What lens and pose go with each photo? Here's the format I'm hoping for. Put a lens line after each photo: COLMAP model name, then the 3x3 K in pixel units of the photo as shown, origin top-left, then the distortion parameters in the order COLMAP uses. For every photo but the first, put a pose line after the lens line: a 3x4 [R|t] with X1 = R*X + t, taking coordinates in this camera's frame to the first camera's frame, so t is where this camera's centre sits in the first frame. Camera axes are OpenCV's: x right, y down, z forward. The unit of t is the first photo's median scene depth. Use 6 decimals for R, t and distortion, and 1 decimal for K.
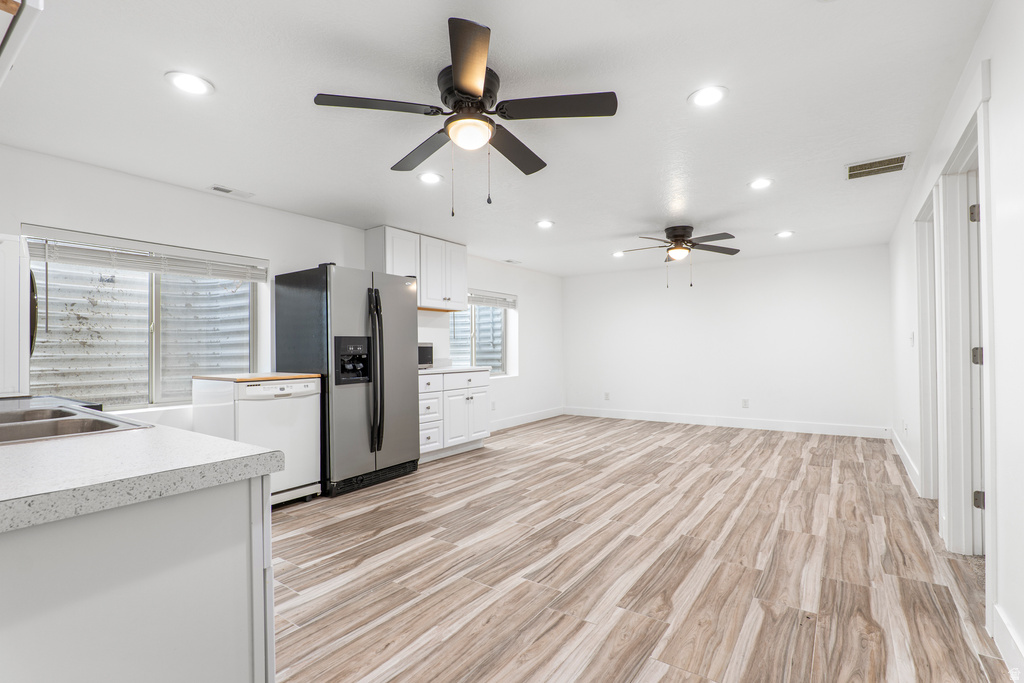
lens RADIAL K [[473.4, 0, 512.5], [0, 473.4, 345.2], [0, 0, 1]] dist [-0.028003, 0.009208]
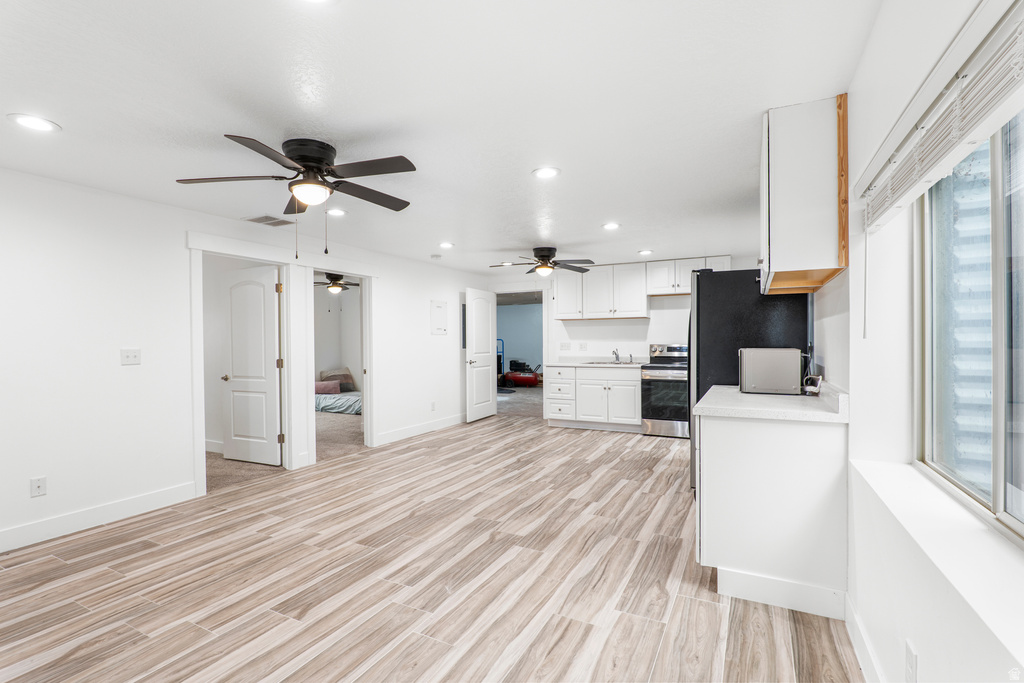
lens RADIAL K [[473.4, 0, 512.5], [0, 473.4, 345.2], [0, 0, 1]] dist [-0.028003, 0.009208]
pose [[-0.989714, 0.018312, -0.141881, 0.296345], [0.018312, 0.999831, 0.001309, -0.025434], [0.141881, -0.001302, -0.989883, 2.277801]]
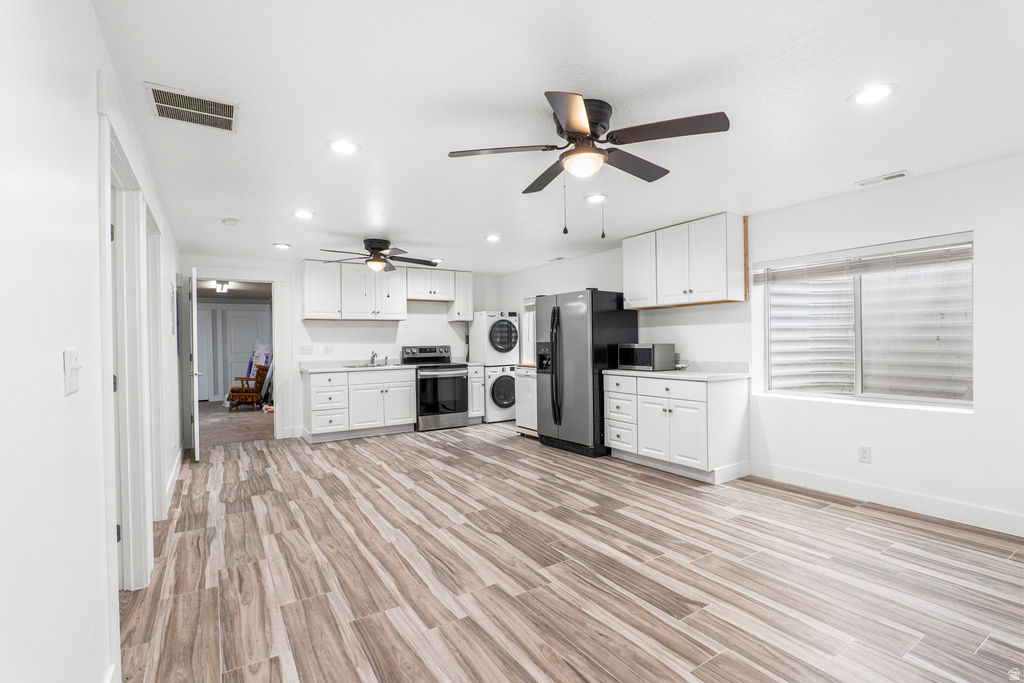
lens RADIAL K [[473.4, 0, 512.5], [0, 473.4, 345.2], [0, 0, 1]] dist [-0.028003, 0.009208]
pose [[-0.375022, 0.020635, -0.926786, 1.193987], [0.026781, 0.999576, 0.011419, -0.031522], [0.926629, -0.020538, -0.375415, 1.610372]]
